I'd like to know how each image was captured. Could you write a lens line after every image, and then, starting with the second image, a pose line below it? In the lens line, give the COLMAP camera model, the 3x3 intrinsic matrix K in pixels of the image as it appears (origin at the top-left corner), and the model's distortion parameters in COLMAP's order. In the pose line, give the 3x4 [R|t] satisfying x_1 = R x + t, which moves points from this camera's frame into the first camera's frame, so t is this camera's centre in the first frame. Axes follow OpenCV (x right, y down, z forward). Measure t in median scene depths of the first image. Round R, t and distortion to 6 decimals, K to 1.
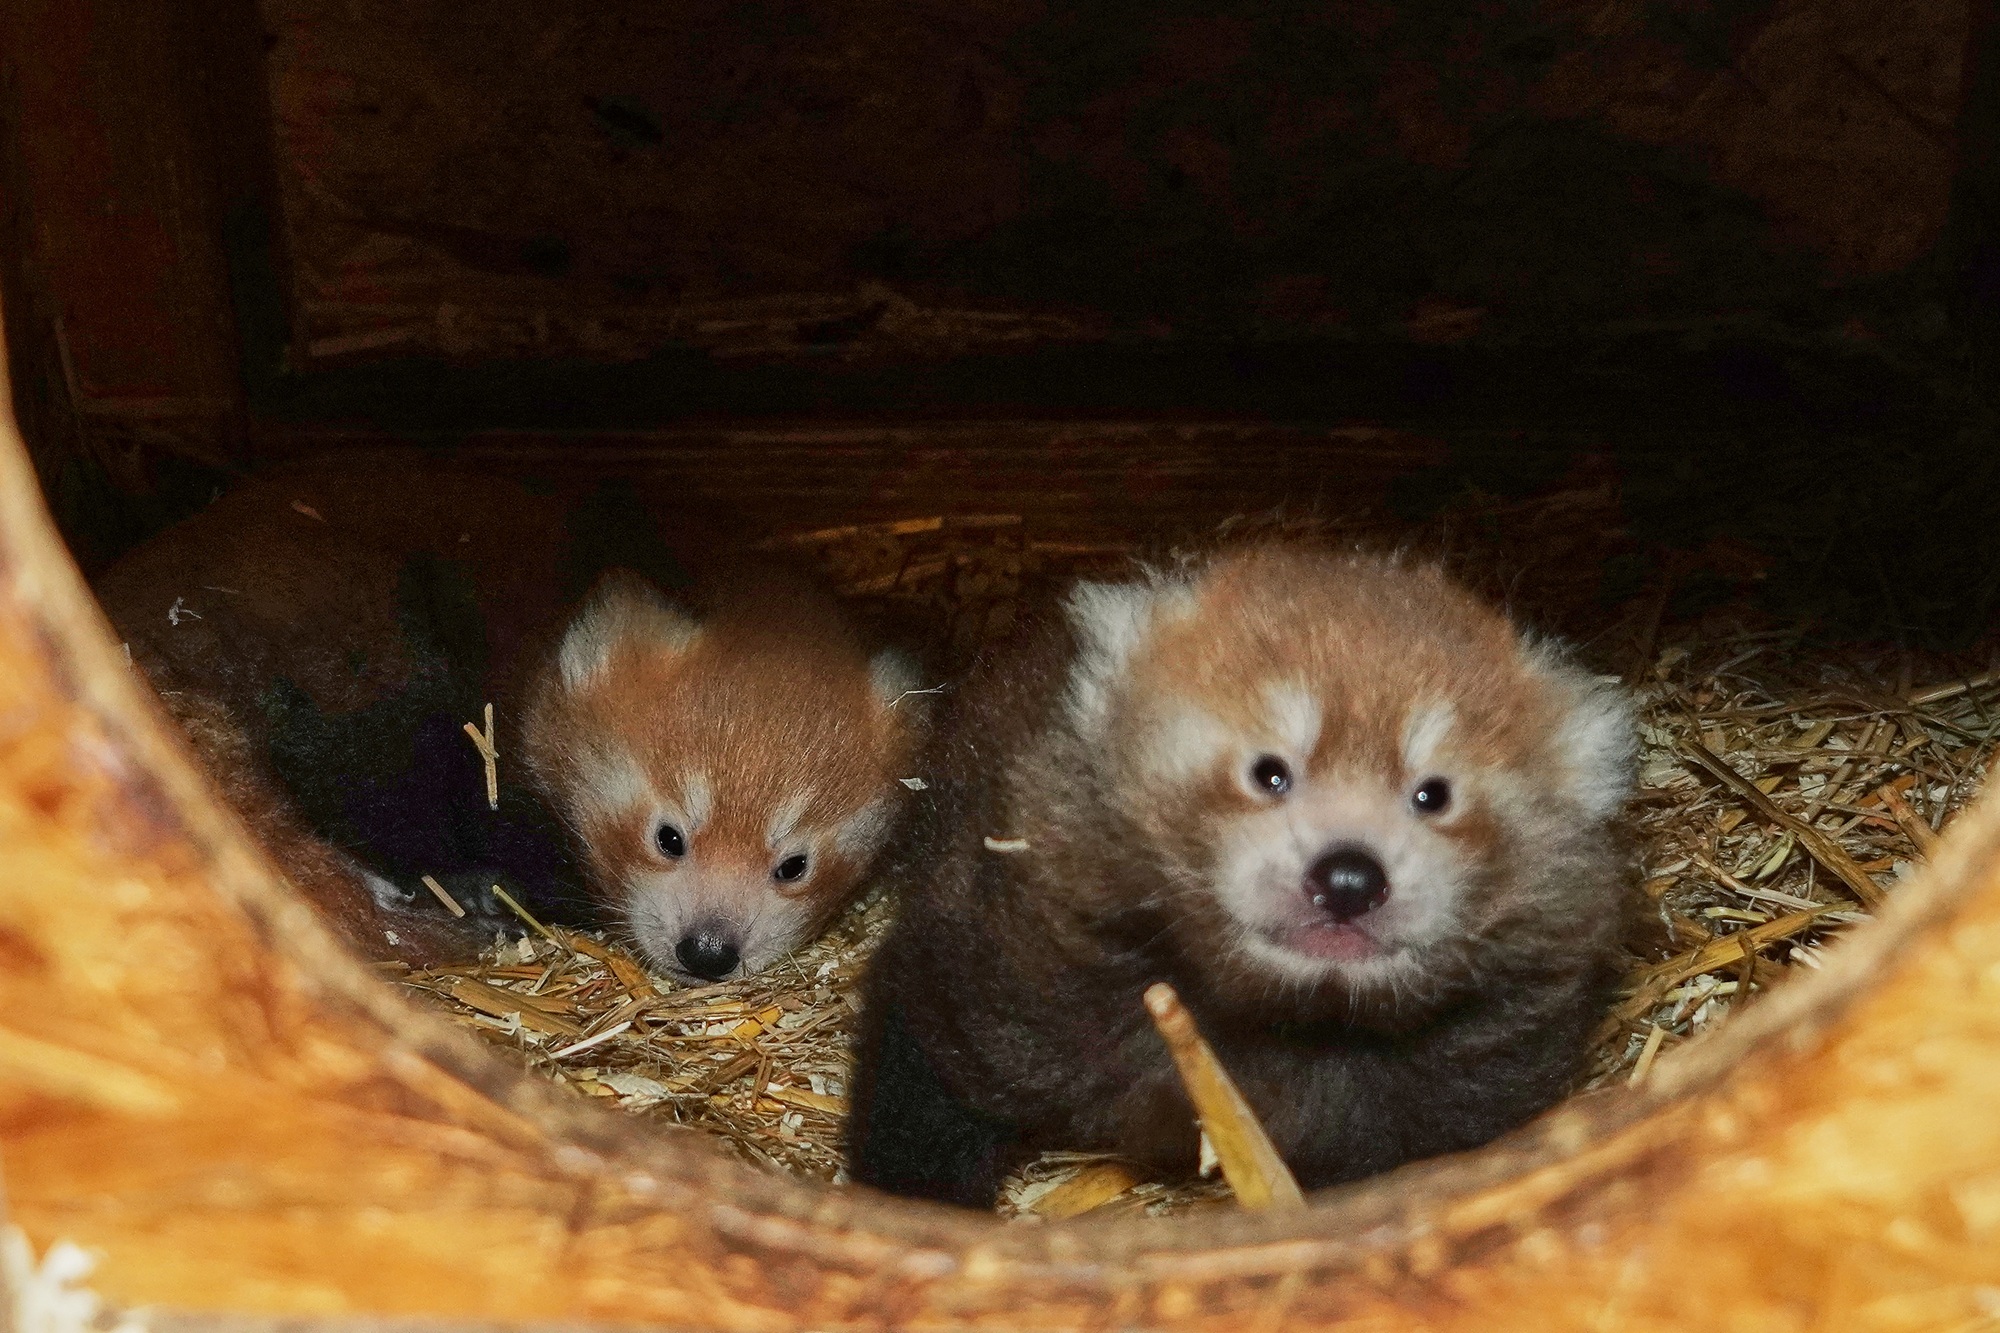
lens RADIAL K [[3170.9, 0, 981.5], [0, 3170.9, 598.3], [0, 0, 1]] dist [-0.097552, 0.000000]
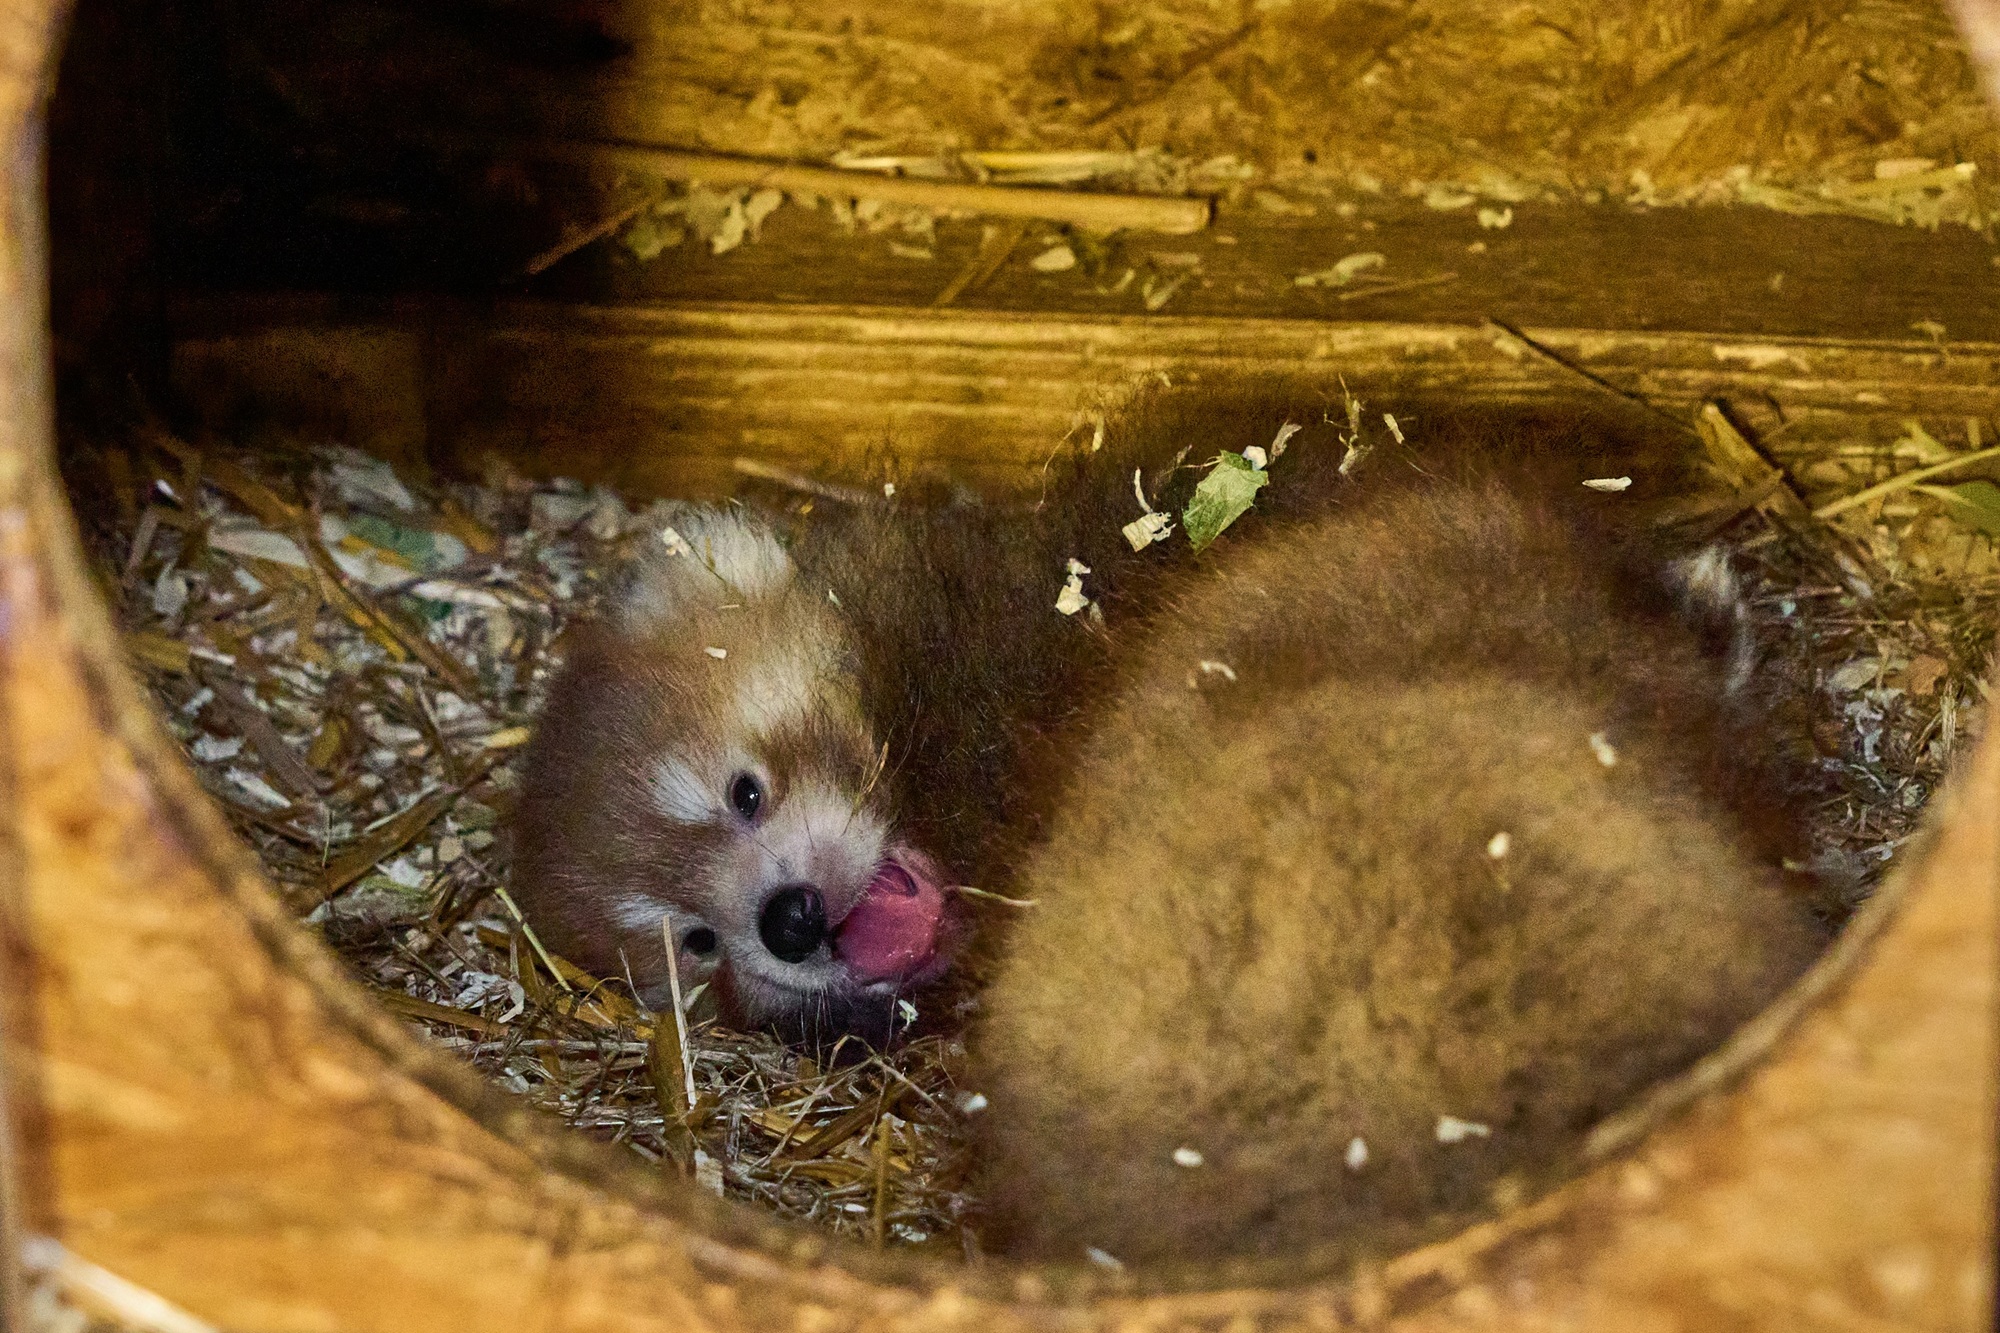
lens RADIAL K [[5796.7, 0, 1020.7], [0, 5796.7, 665.5], [0, 0, 1]] dist [-0.021627, 0.000000]
pose [[0.997267, 0.032643, -0.066283, 0.143120], [-0.030690, 0.999071, 0.030267, -0.055985], [0.067209, -0.028150, 0.997342, -0.889421]]
